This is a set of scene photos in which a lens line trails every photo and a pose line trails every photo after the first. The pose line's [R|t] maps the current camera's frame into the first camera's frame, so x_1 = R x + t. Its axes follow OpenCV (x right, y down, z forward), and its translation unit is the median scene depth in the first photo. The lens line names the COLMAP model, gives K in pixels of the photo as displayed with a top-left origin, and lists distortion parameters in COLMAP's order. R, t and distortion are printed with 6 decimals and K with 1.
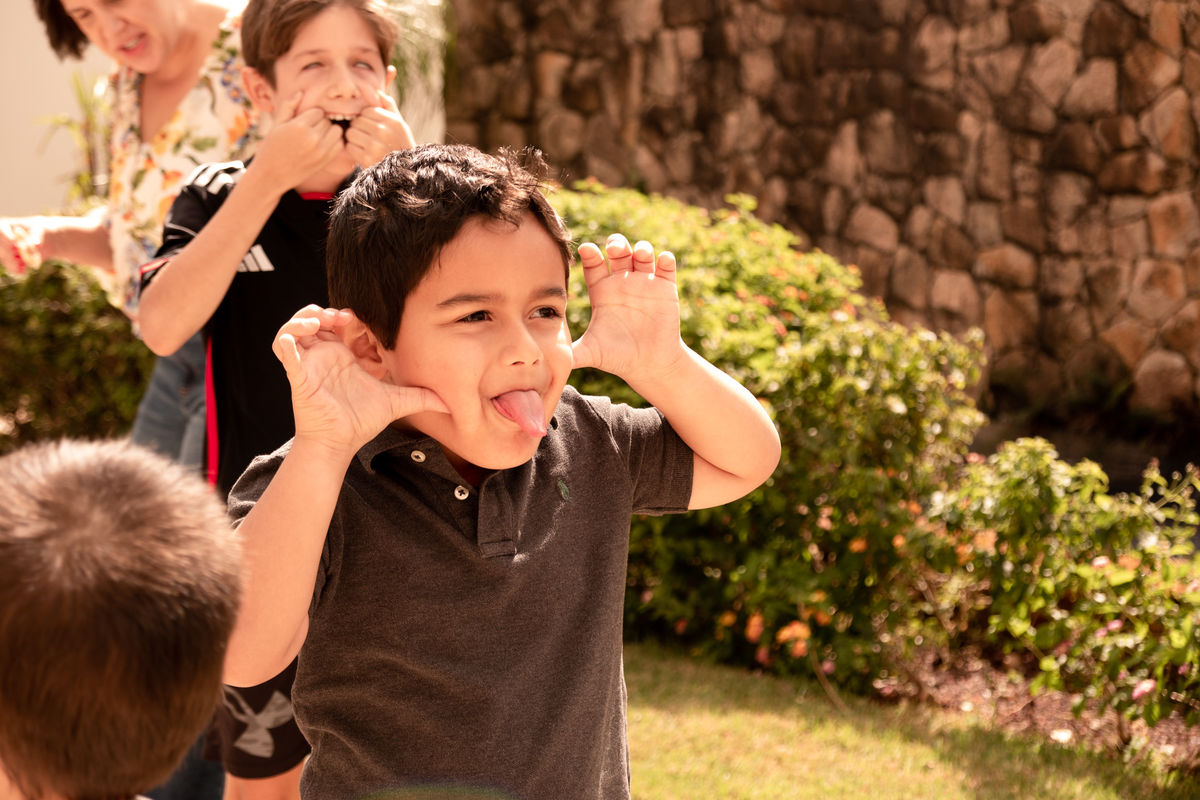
lens RADIAL K [[2508.6, 0, 600.0], [0, 2508.6, 400.0], [0, 0, 1]] dist [-0.042302, -0.441359]
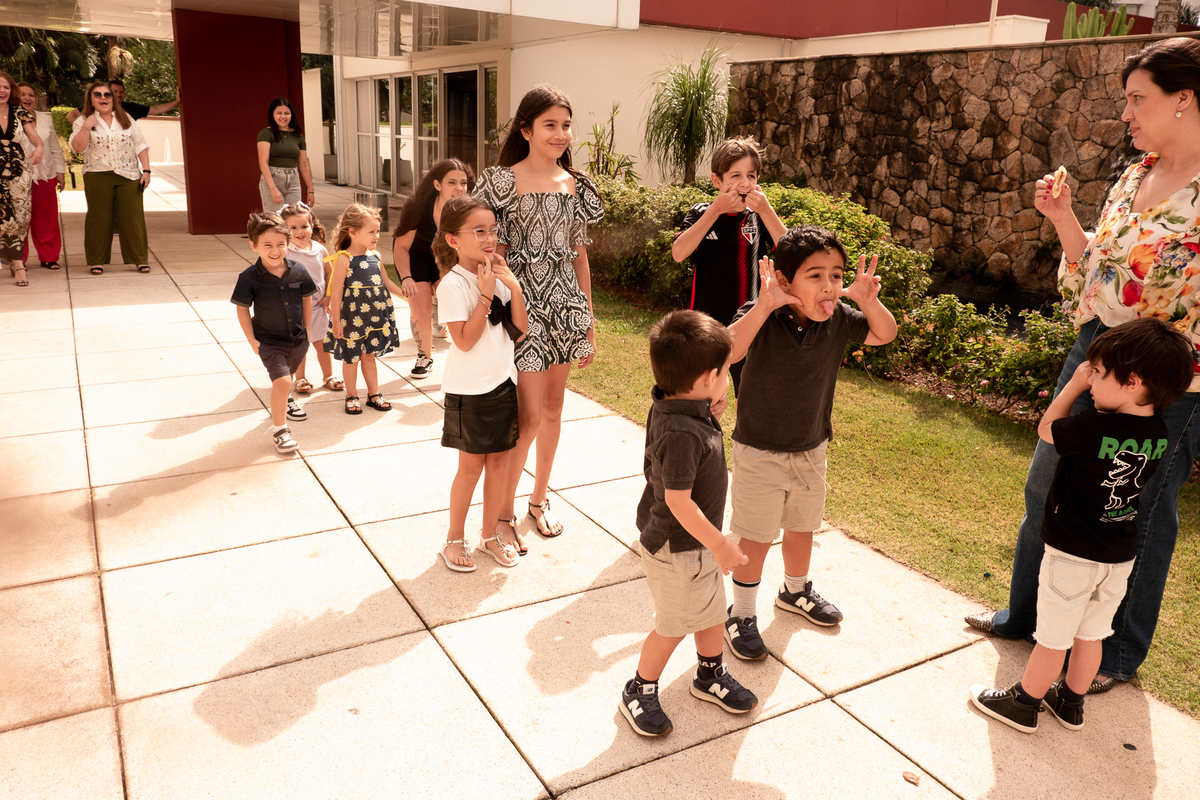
lens RADIAL K [[1097.3, 0, 600.0], [0, 1097.3, 400.0], [0, 0, 1]] dist [-0.009600, -0.000350]
pose [[0.991360, 0.067679, -0.112364, -0.051276], [-0.048711, 0.985307, 0.163699, -0.034034], [0.121792, -0.156811, 0.980090, -0.201668]]
